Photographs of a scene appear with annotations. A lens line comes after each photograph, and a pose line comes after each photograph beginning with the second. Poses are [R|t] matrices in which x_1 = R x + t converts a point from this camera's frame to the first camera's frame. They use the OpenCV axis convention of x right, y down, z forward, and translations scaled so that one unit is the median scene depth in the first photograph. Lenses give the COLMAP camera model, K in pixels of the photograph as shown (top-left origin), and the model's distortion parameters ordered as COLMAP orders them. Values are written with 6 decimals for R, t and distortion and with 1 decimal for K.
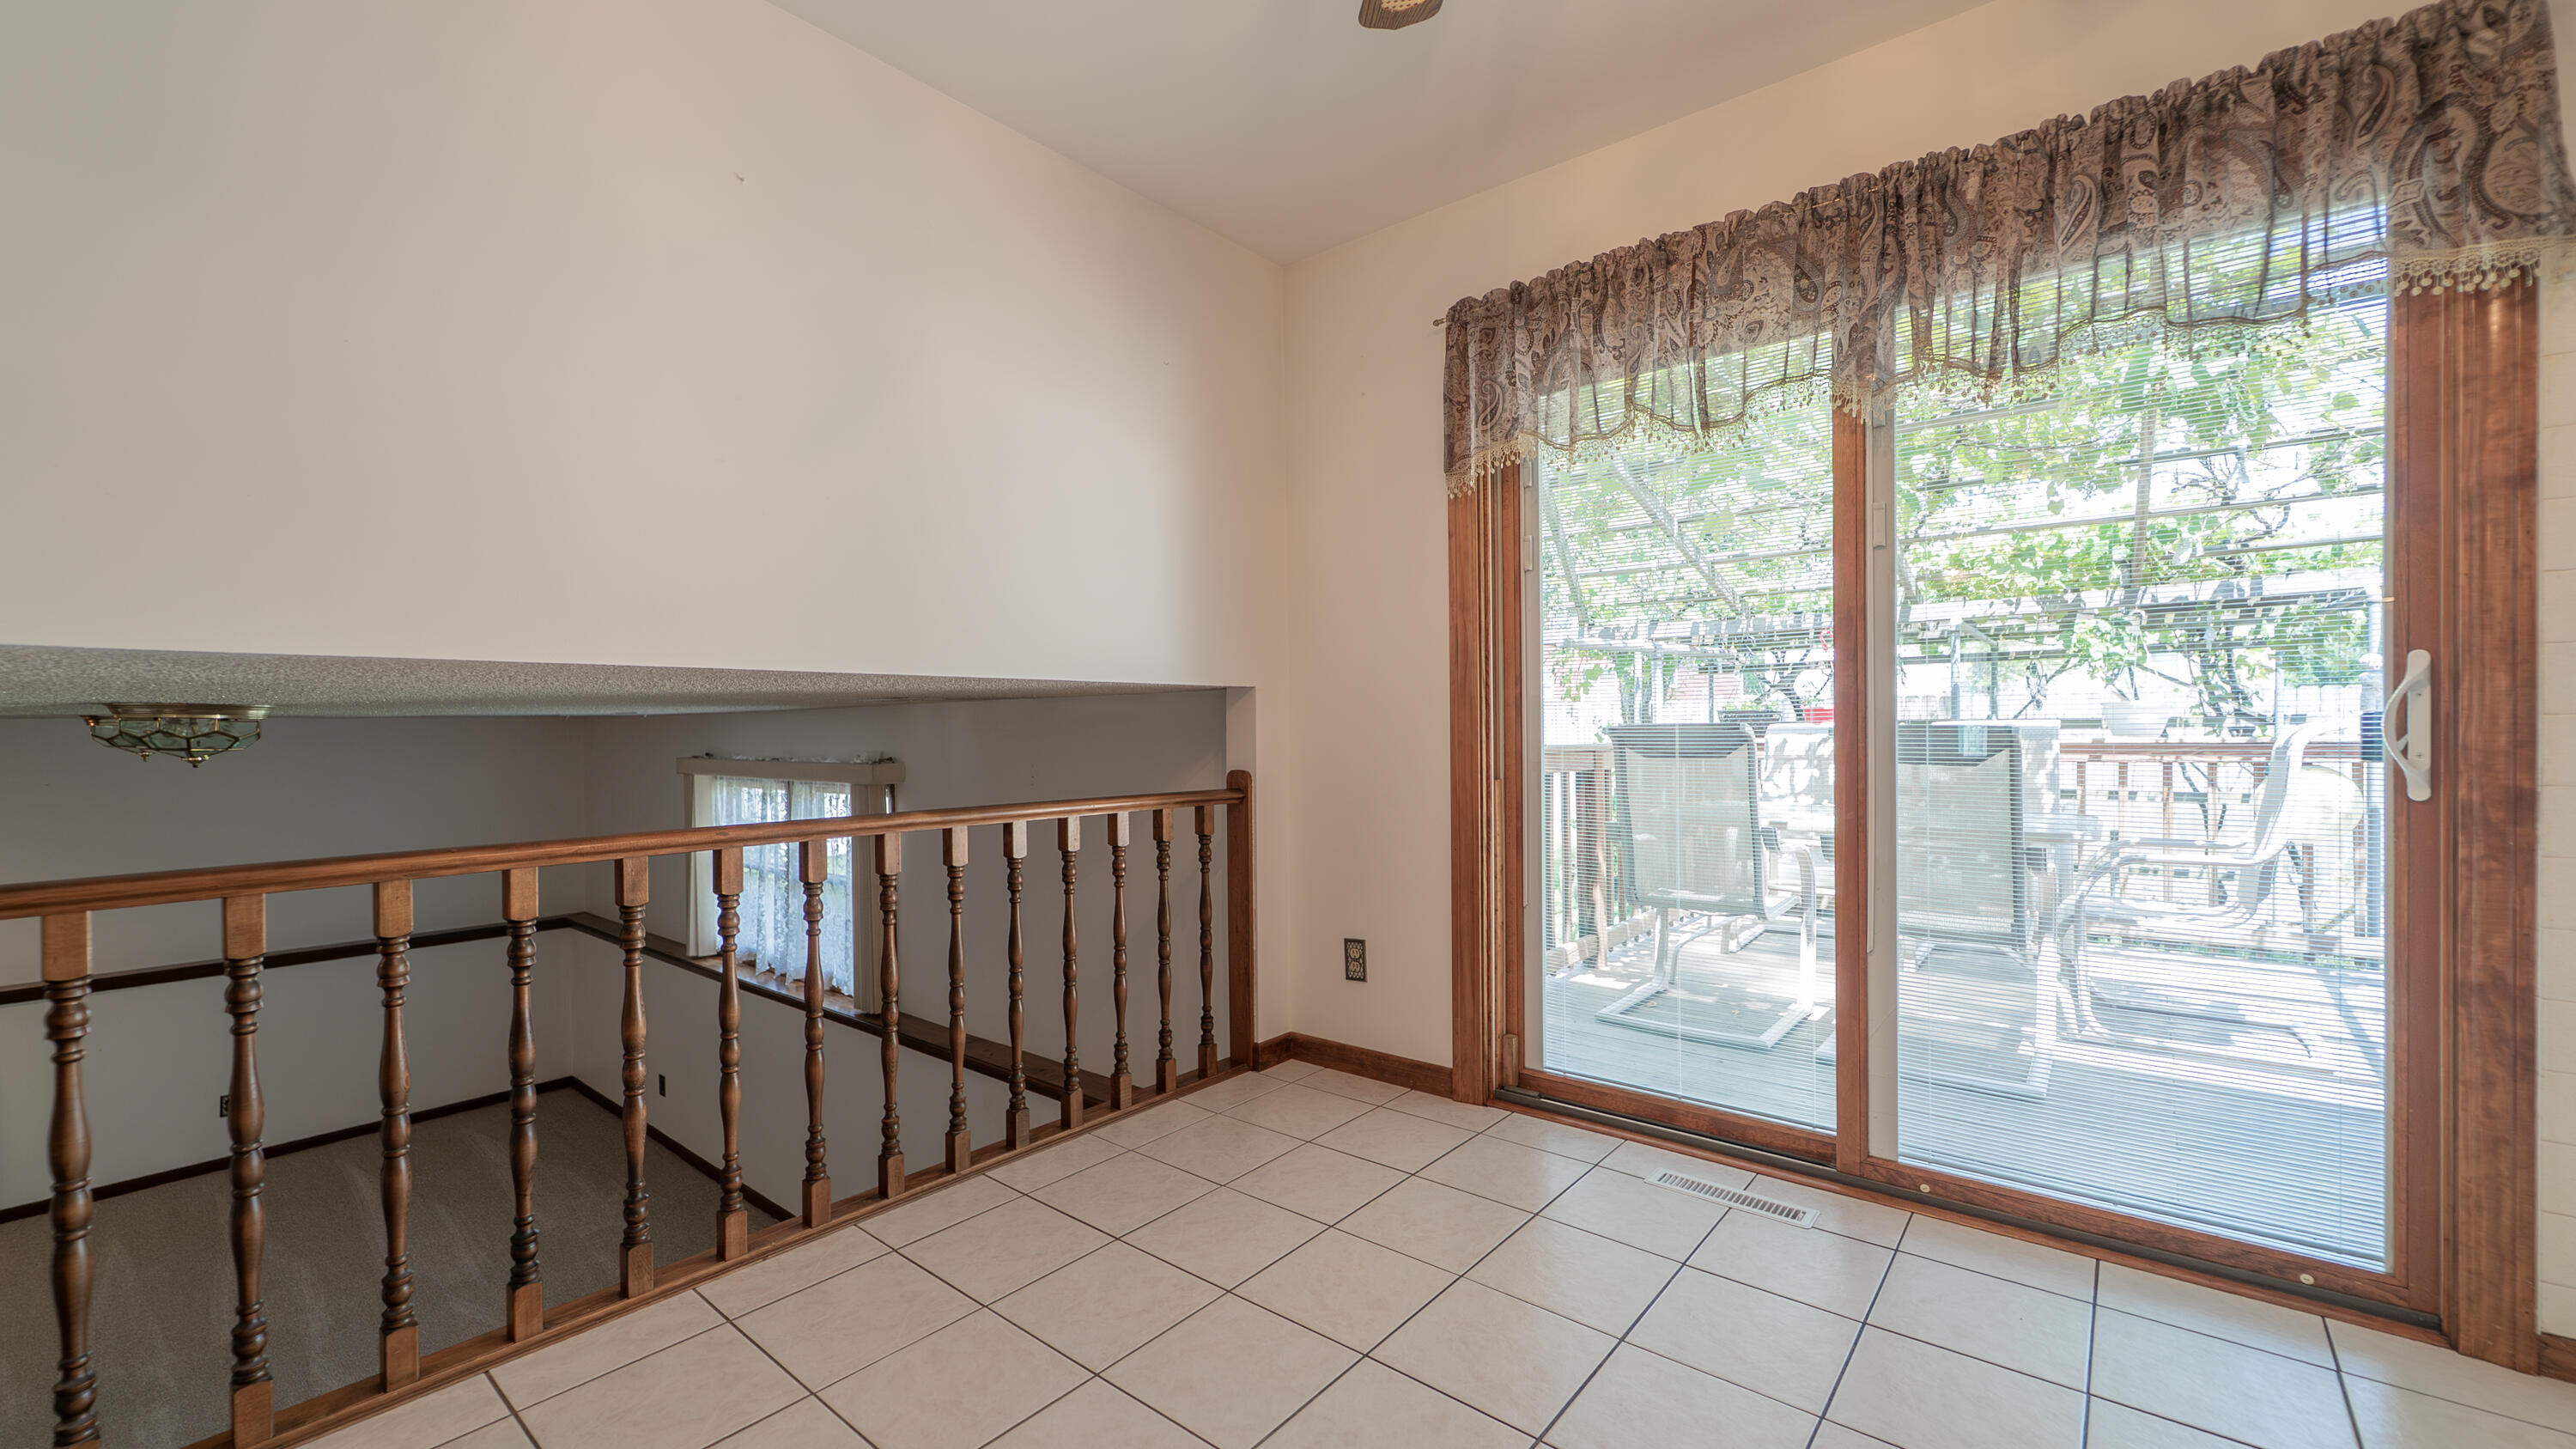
lens RADIAL K [[1037.5, 0, 1282.4], [0, 1037.5, 732.5], [0, 0, 1]] dist [-0.001027, -0.000054]
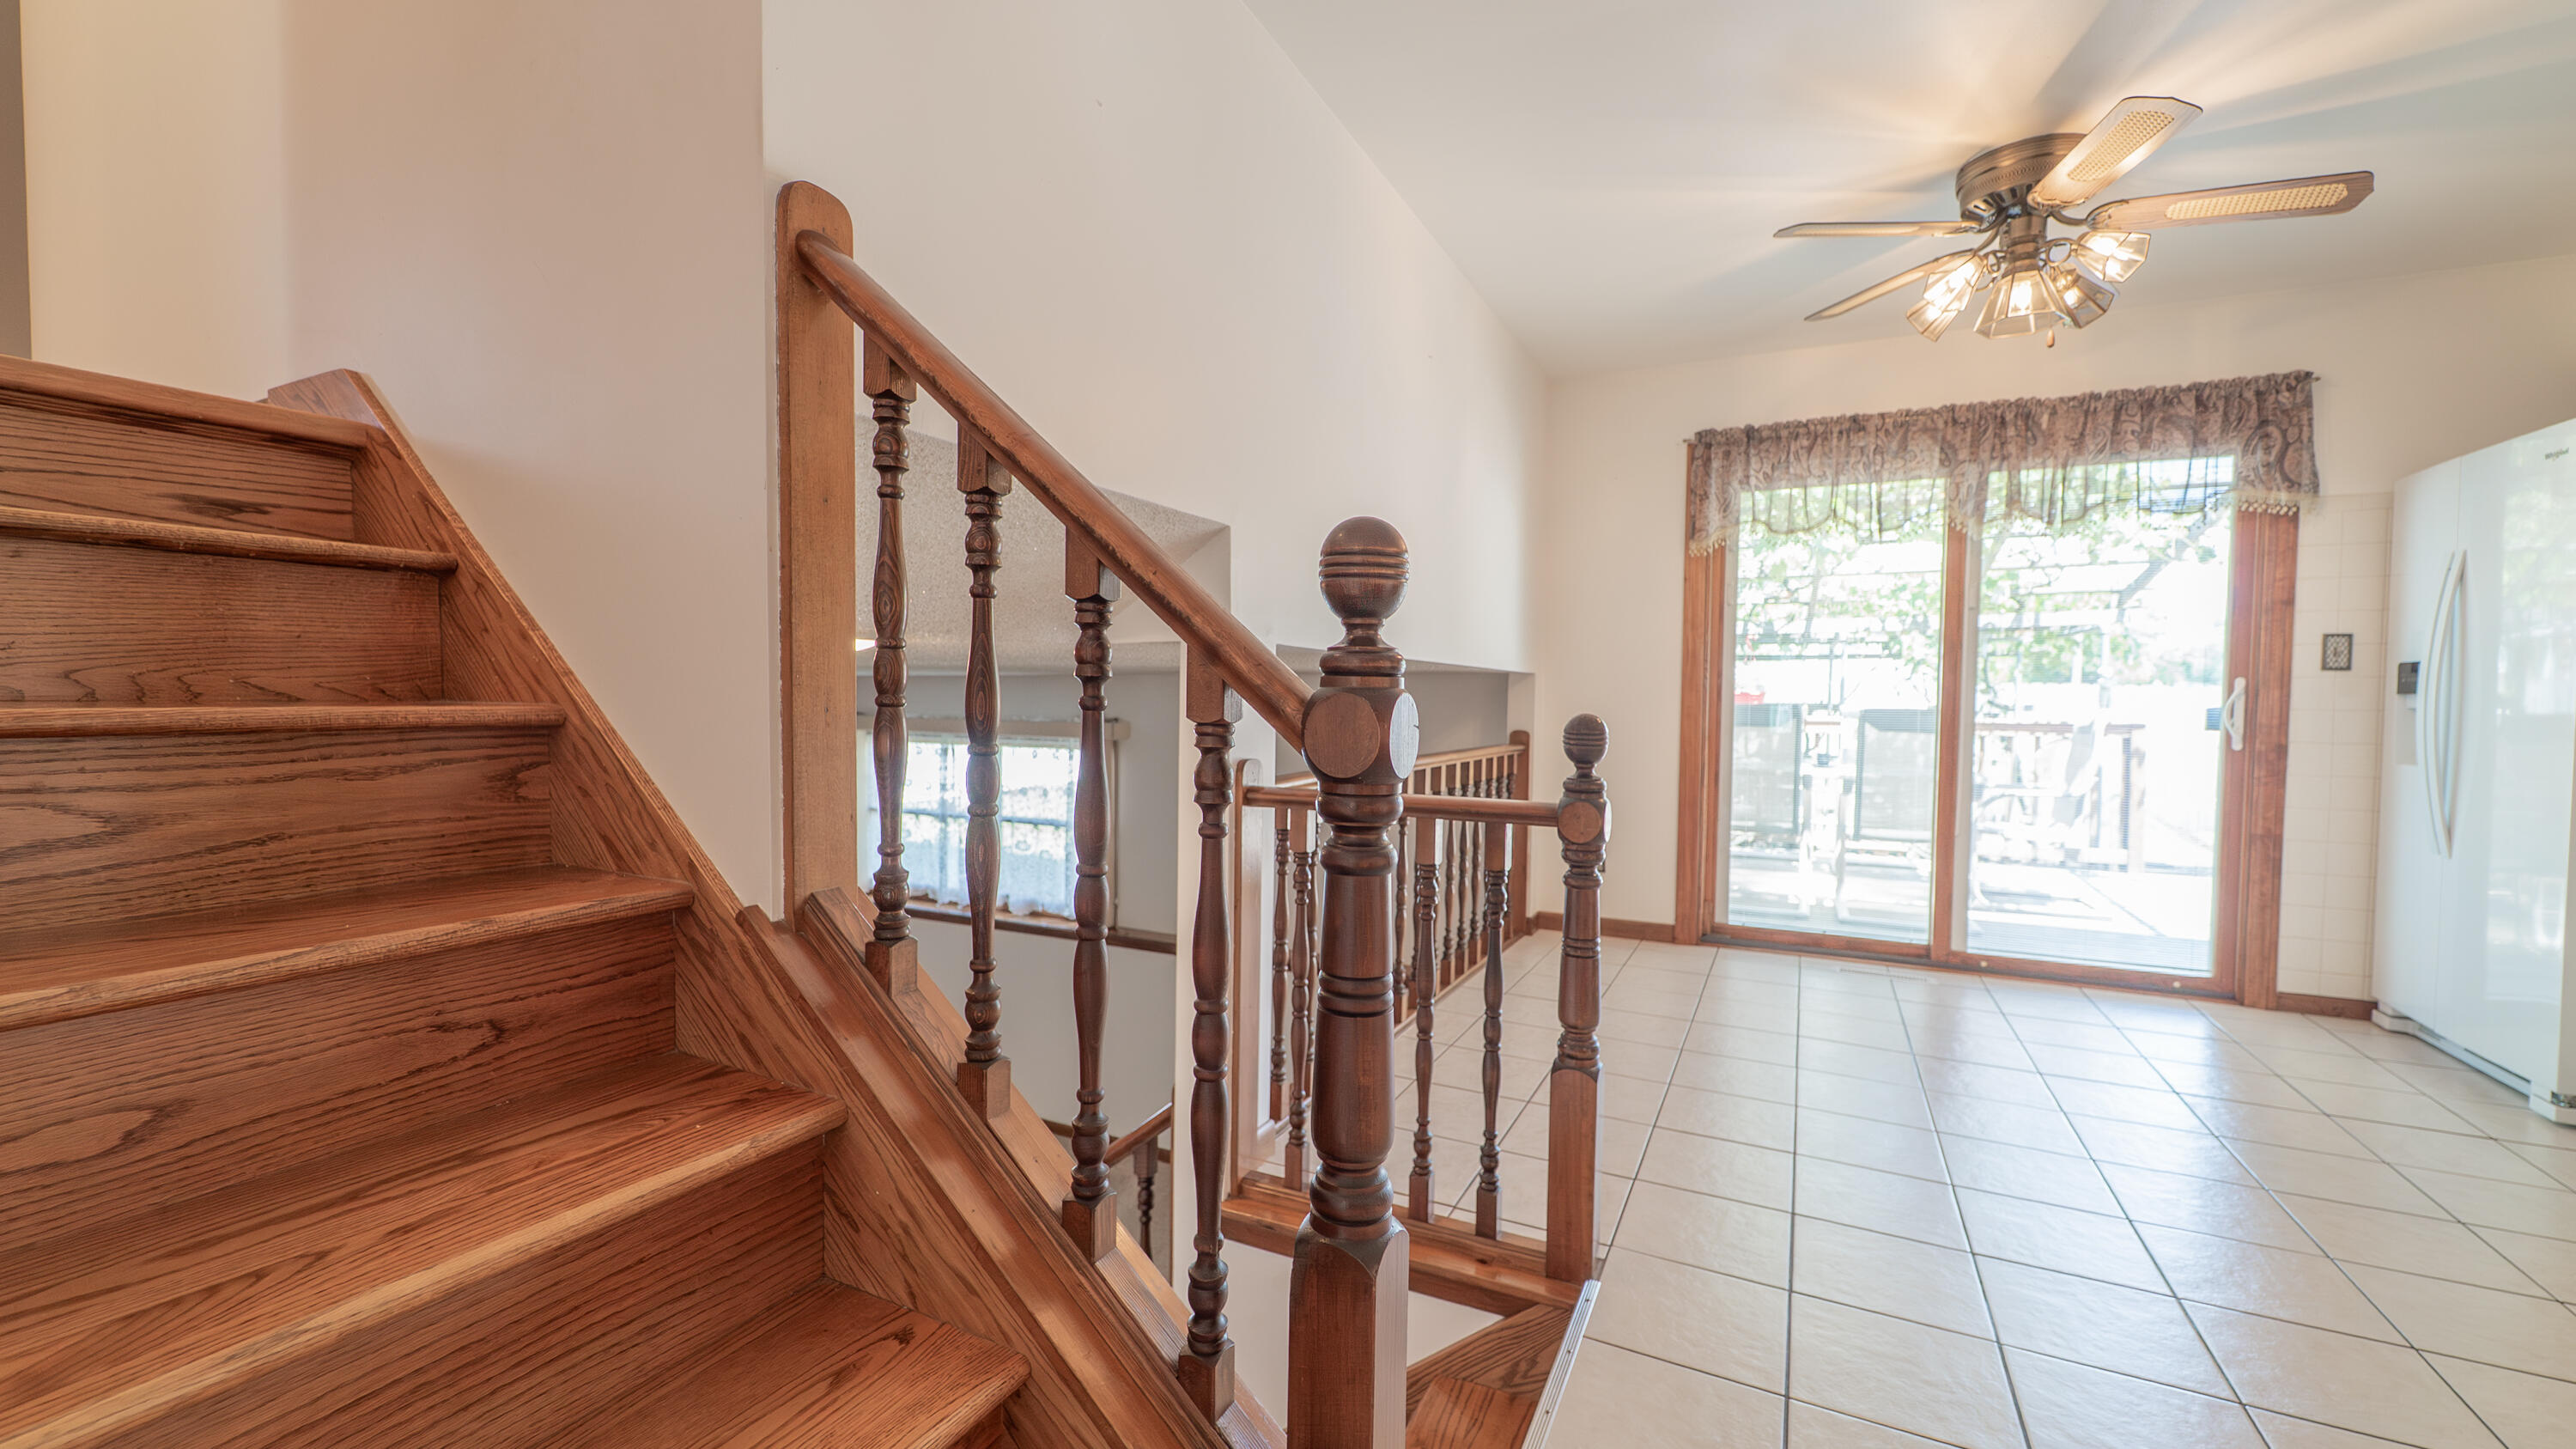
lens RADIAL K [[1037.5, 0, 1282.4], [0, 1037.5, 732.5], [0, 0, 1]] dist [-0.001027, -0.000054]
pose [[0.975316, 0.013750, 0.220384, -1.029894], [-0.020116, 0.999442, 0.026667, 0.010748], [-0.219895, -0.030442, 0.975049, -0.510440]]
